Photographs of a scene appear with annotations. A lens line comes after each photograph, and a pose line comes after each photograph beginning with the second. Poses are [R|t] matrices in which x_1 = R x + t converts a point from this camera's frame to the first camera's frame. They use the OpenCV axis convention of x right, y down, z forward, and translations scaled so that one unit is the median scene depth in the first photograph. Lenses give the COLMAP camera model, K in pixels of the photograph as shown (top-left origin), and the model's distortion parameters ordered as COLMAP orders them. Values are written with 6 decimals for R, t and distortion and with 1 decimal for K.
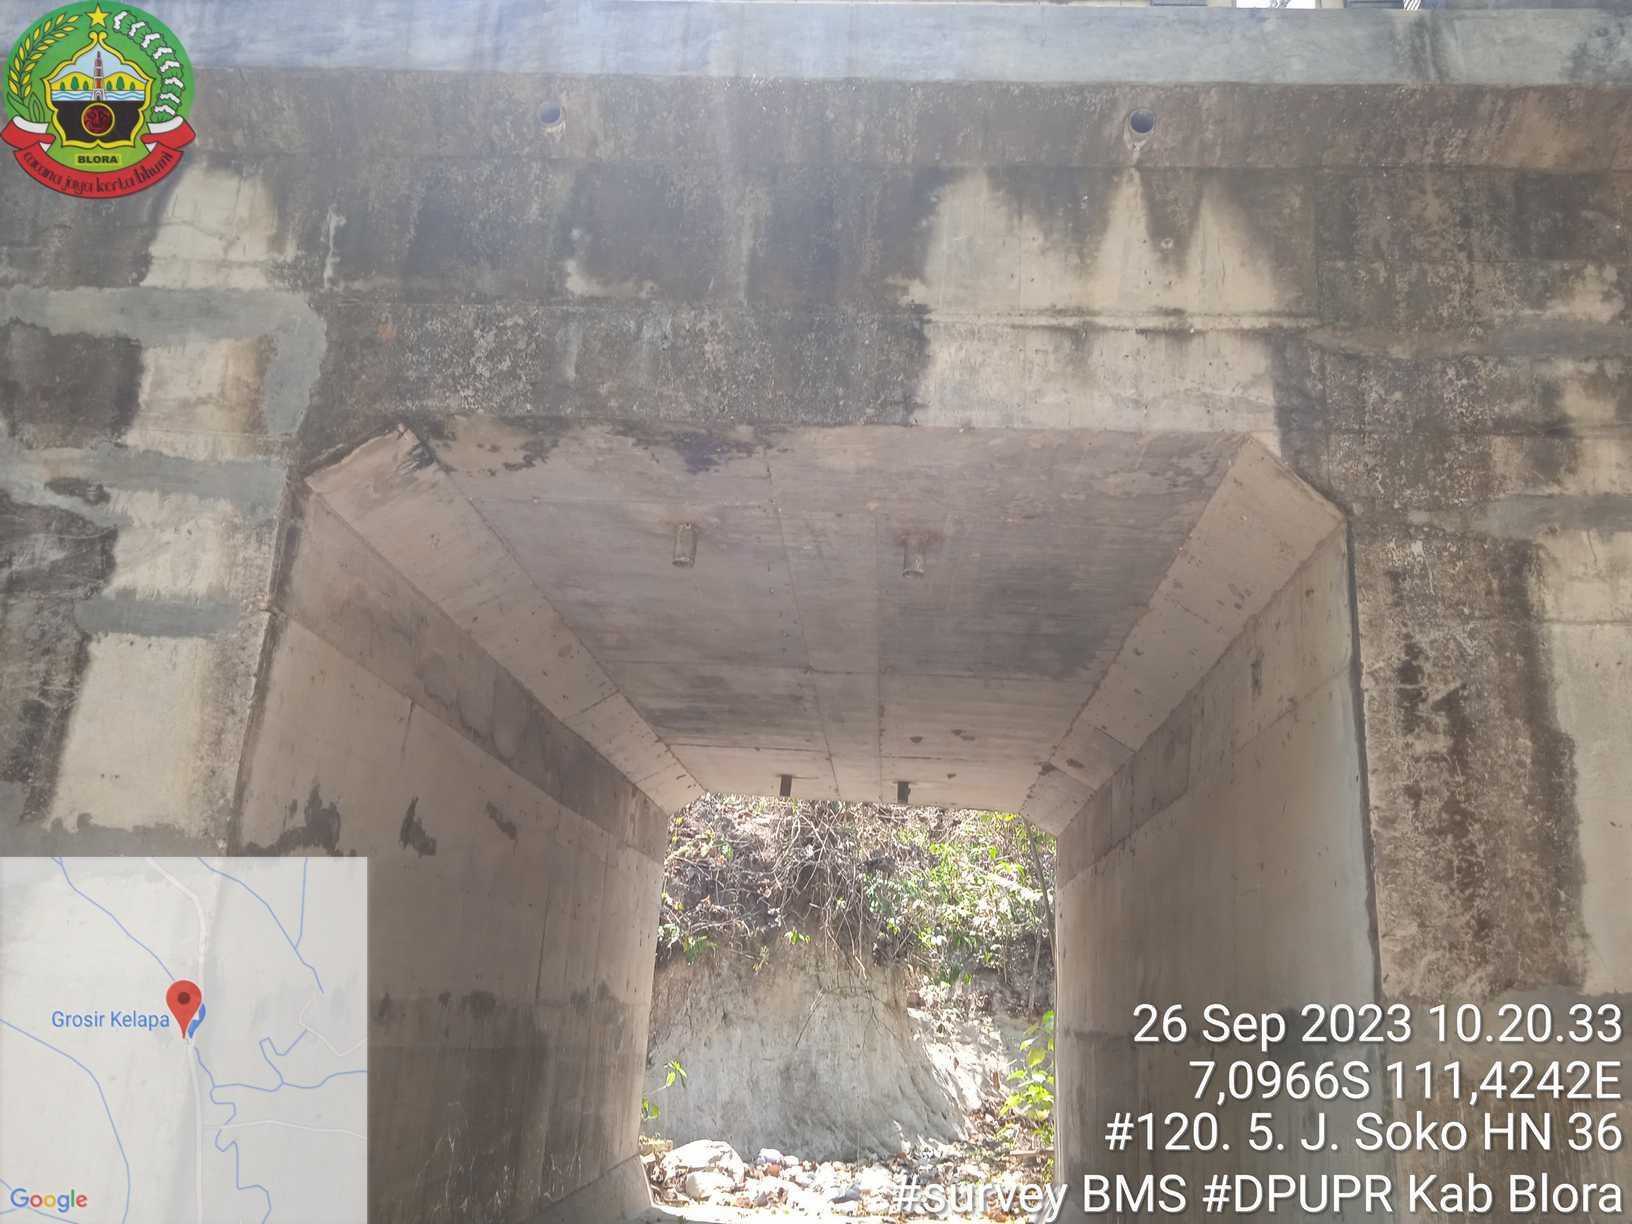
lens RADIAL K [[1354.7, 0, 820.0], [0, 1354.7, 599.9], [0, 0, 1]] dist [0.045777, -0.049781]
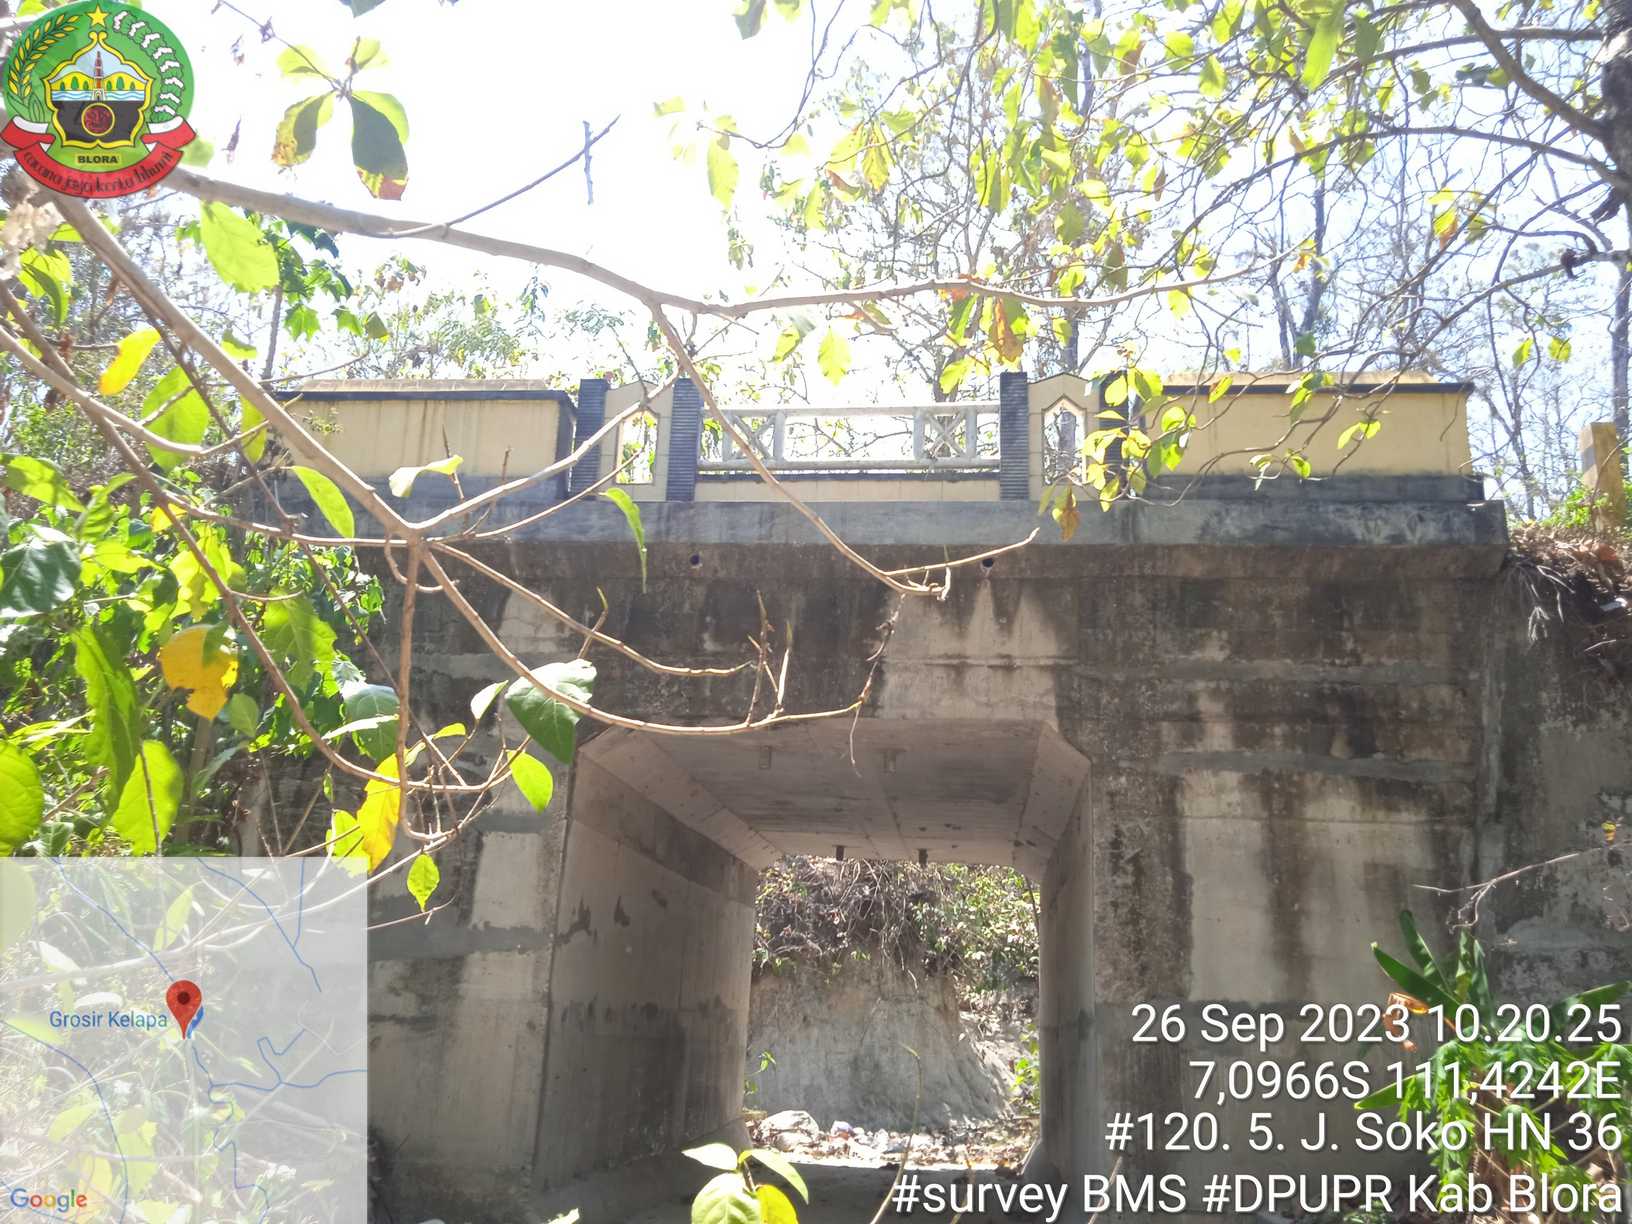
lens RADIAL K [[1354.7, 0, 835.7], [0, 1354.7, 566.7], [0, 0, 1]] dist [0.045777, -0.049781]
pose [[0.998523, -0.023983, -0.048749, 0.108150], [0.022753, 0.999412, -0.025634, -0.293843], [0.049335, 0.024487, 0.998482, -0.987839]]
